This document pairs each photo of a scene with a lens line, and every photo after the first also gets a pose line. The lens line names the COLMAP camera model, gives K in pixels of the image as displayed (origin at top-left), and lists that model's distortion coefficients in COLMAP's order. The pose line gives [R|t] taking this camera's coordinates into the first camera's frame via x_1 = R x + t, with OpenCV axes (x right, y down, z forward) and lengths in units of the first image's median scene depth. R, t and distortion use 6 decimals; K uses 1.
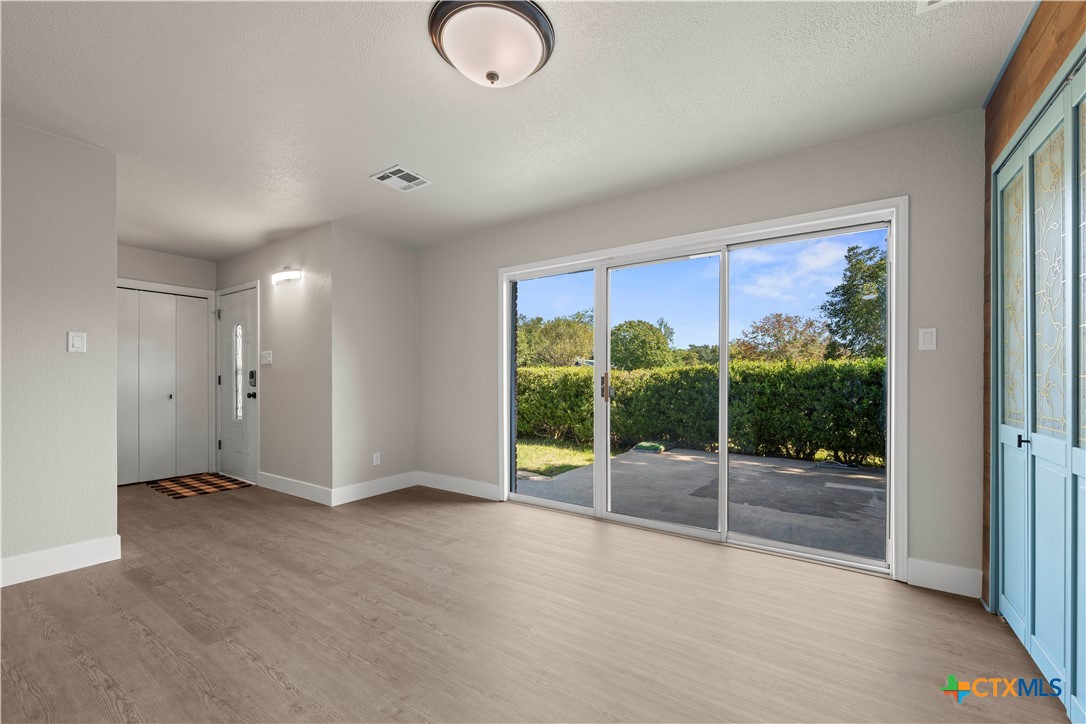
lens RADIAL K [[431.9, 0, 541.6], [0, 431.9, 379.8], [0, 0, 1]] dist [0.001729, 0.000098]
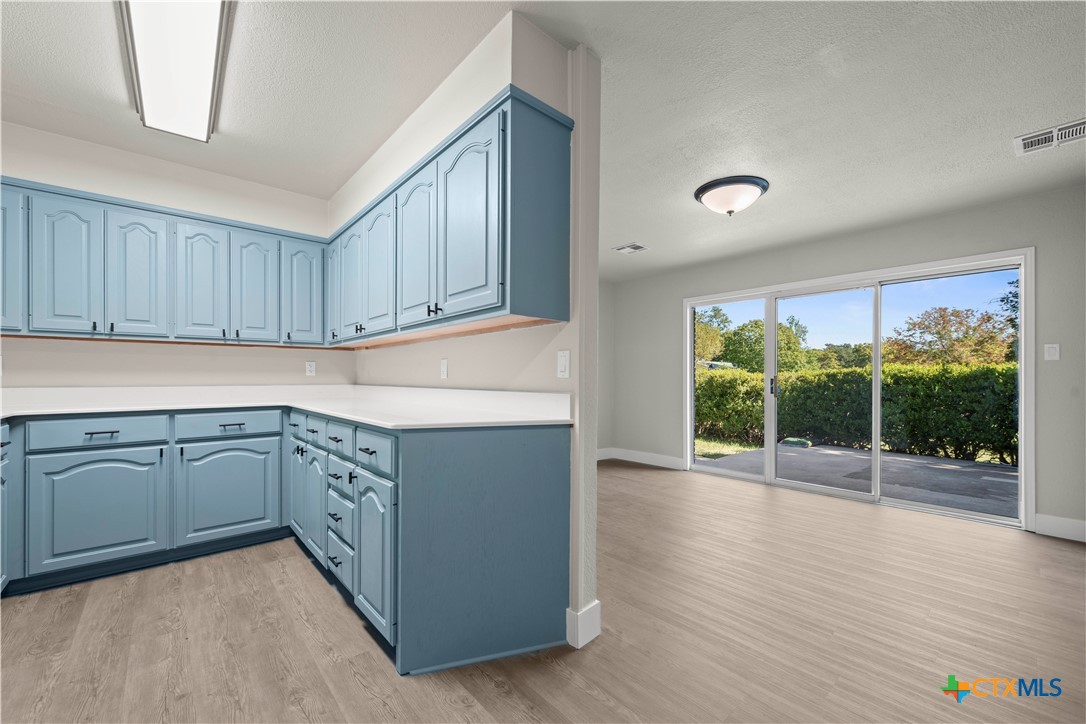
lens RADIAL K [[431.9, 0, 541.4], [0, 431.9, 376.7], [0, 0, 1]] dist [-0.000799, -0.000296]
pose [[0.968598, 0.003811, -0.248603, -0.125047], [-0.006534, 0.999927, -0.010130, 0.002916], [0.248546, 0.011437, 0.968553, -0.274573]]
